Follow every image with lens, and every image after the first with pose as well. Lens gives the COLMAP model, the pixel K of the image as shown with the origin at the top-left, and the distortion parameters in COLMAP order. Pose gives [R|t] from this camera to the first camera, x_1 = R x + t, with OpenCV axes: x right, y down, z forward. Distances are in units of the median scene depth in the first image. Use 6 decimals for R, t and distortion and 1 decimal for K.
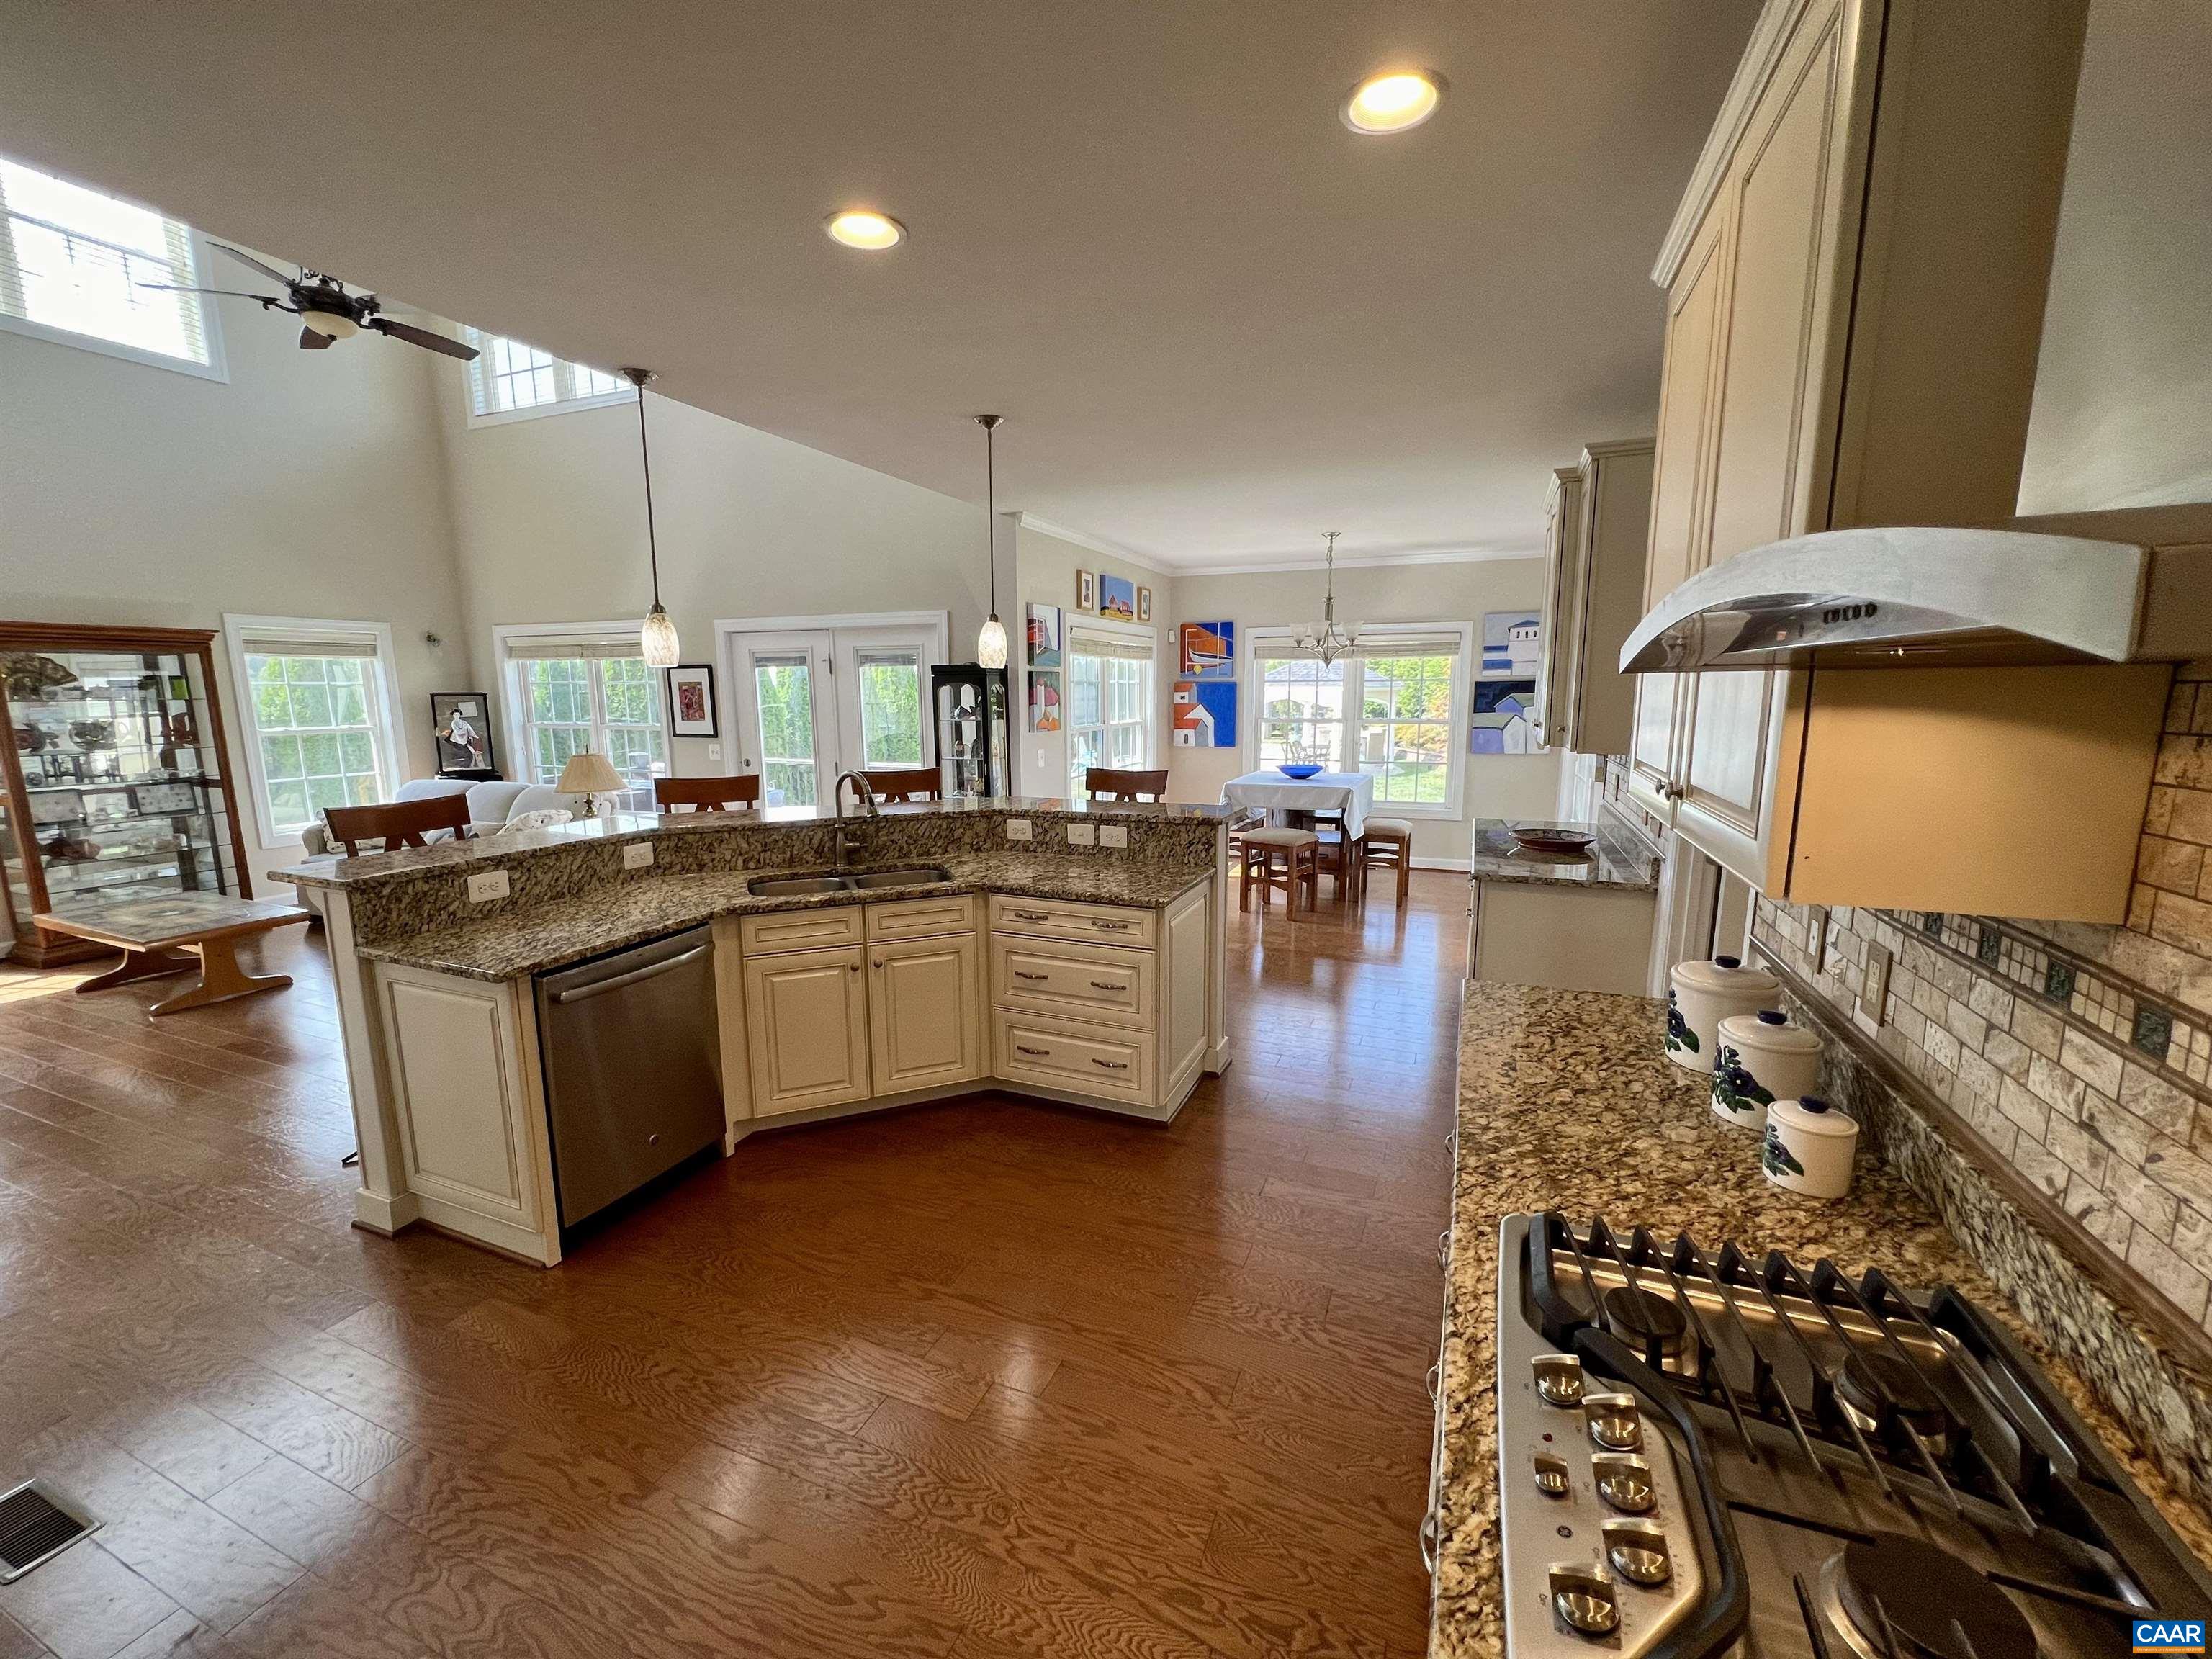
lens RADIAL K [[882.8, 0, 1108.2], [0, 882.8, 825.8], [0, 0, 1]] dist [0.003237, -0.000151]
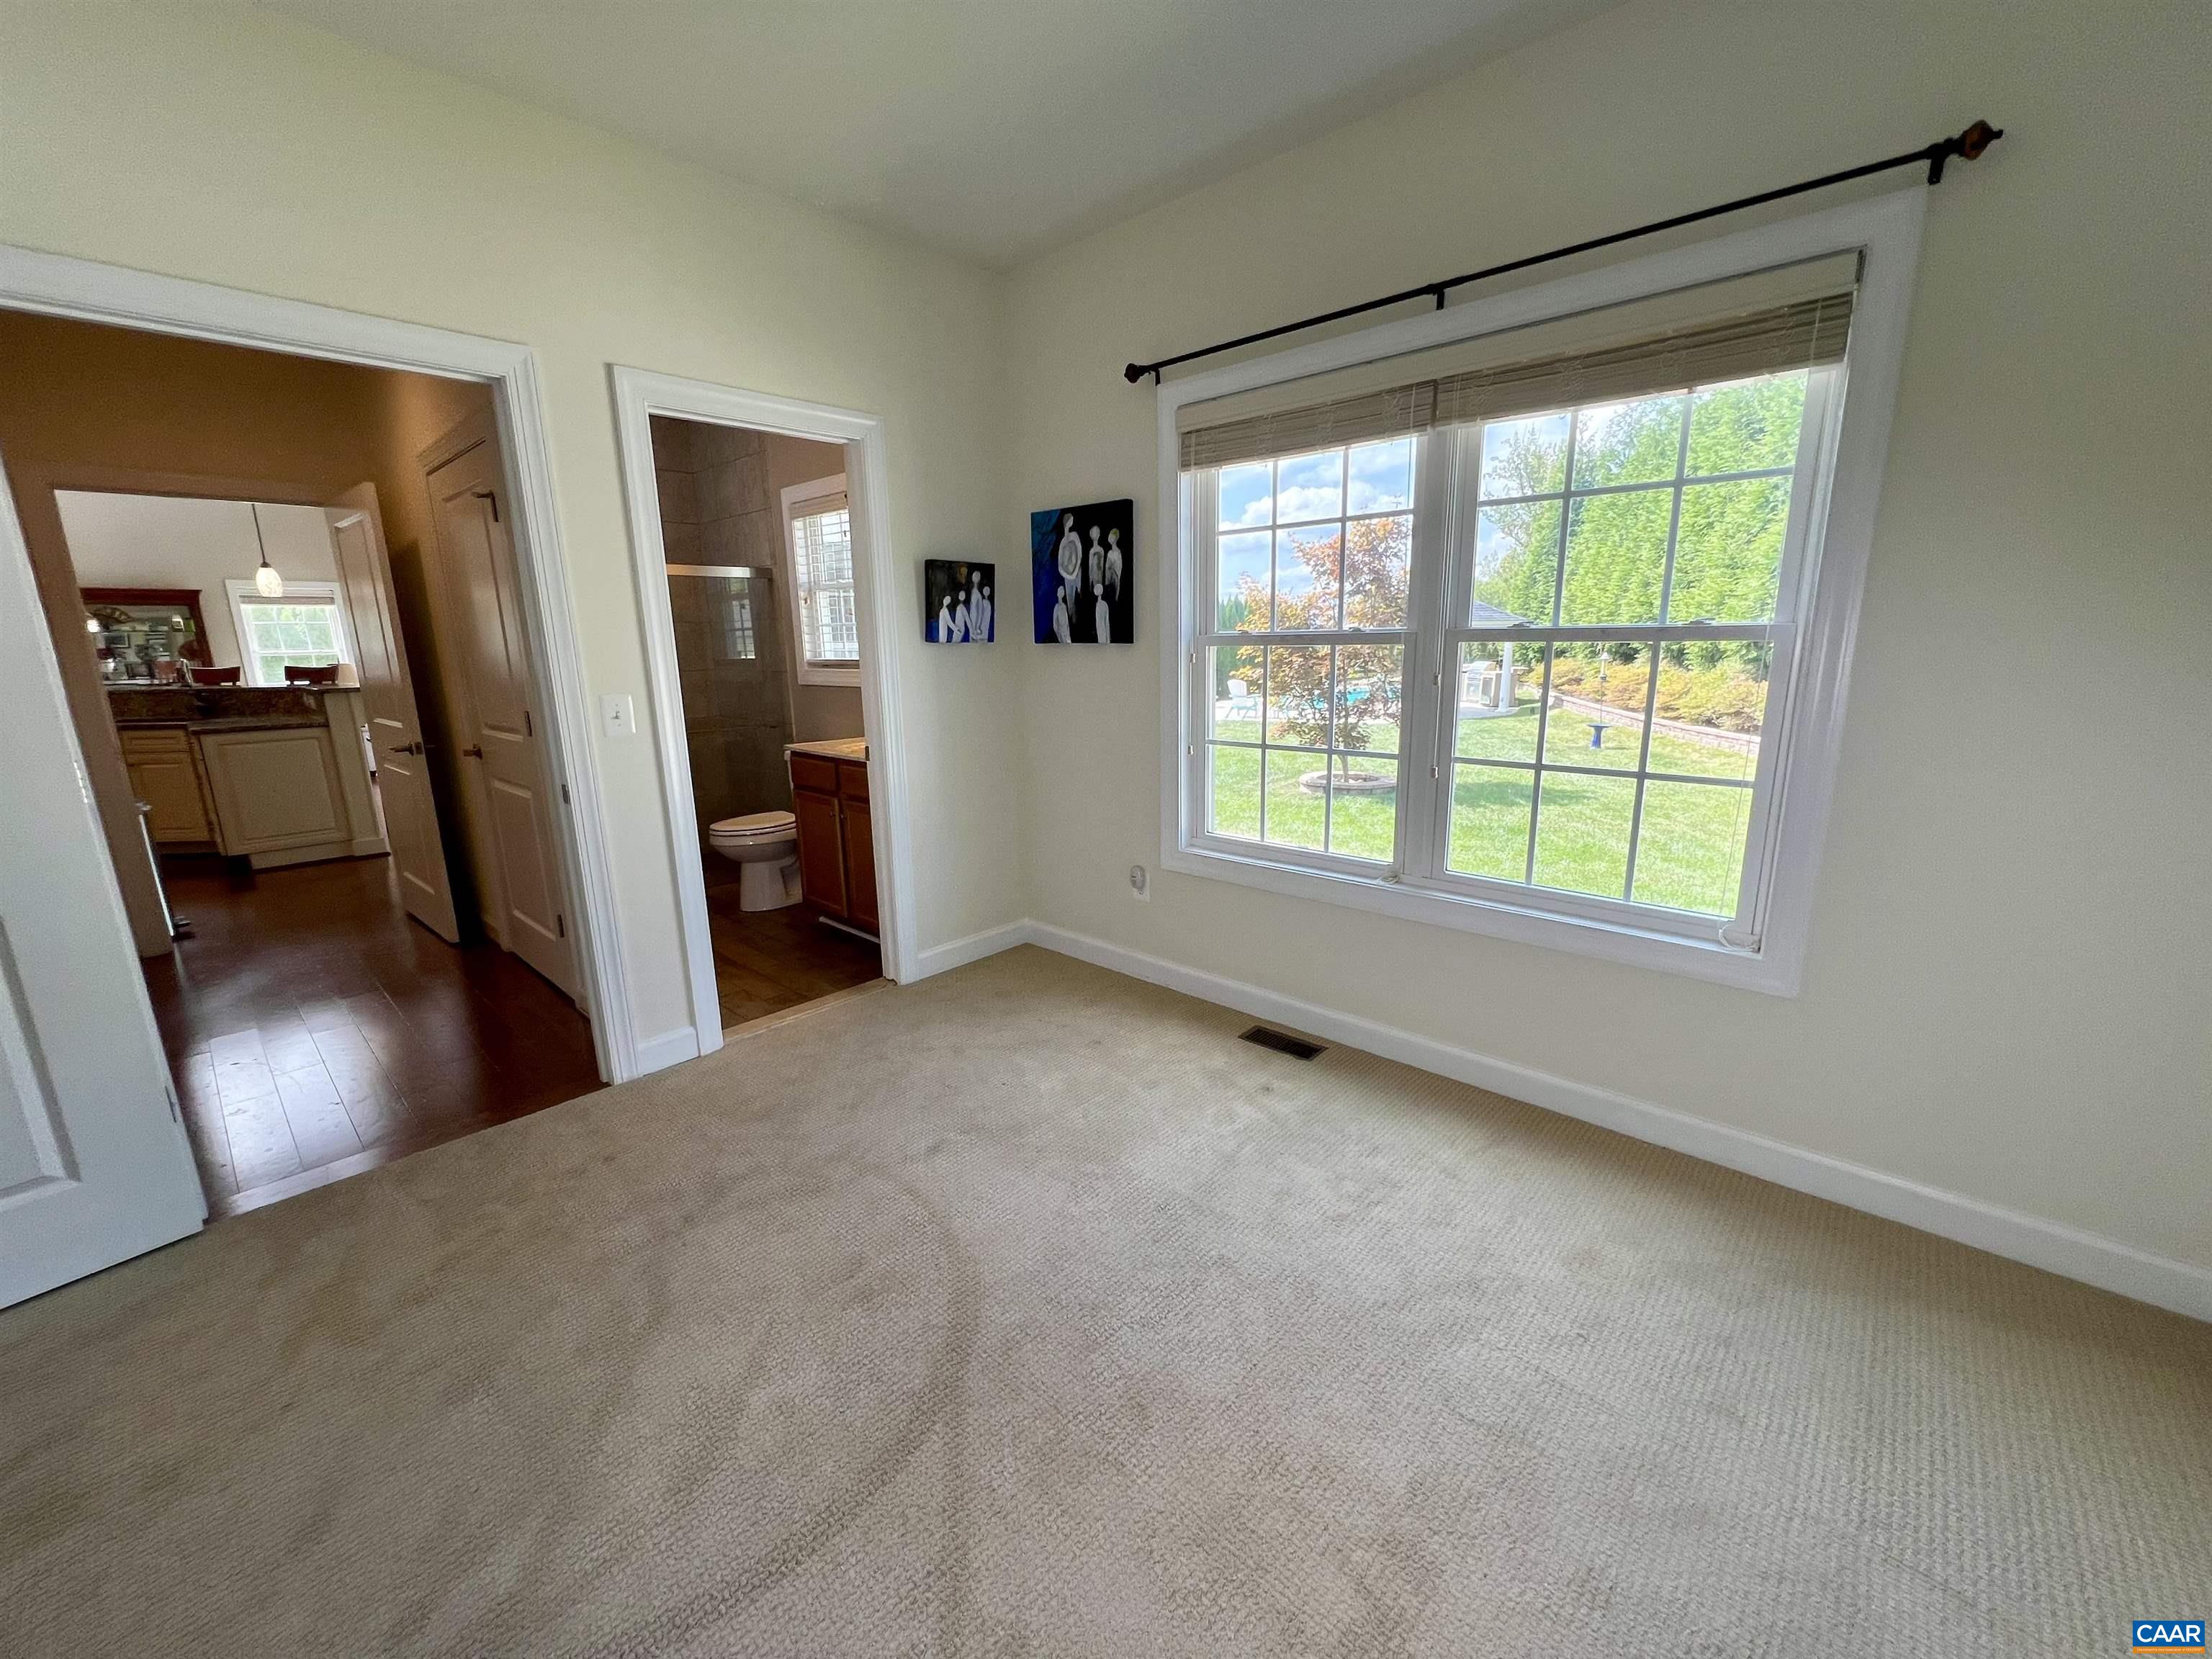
lens RADIAL K [[882.8, 0, 1094.9], [0, 882.8, 832.1], [0, 0, 1]] dist [0.003237, -0.000151]
pose [[0.934679, 0.065595, -0.349388, 1.029691], [-0.041931, 0.996311, 0.074877, 0.035291], [0.353011, -0.055336, 0.933981, -0.001511]]
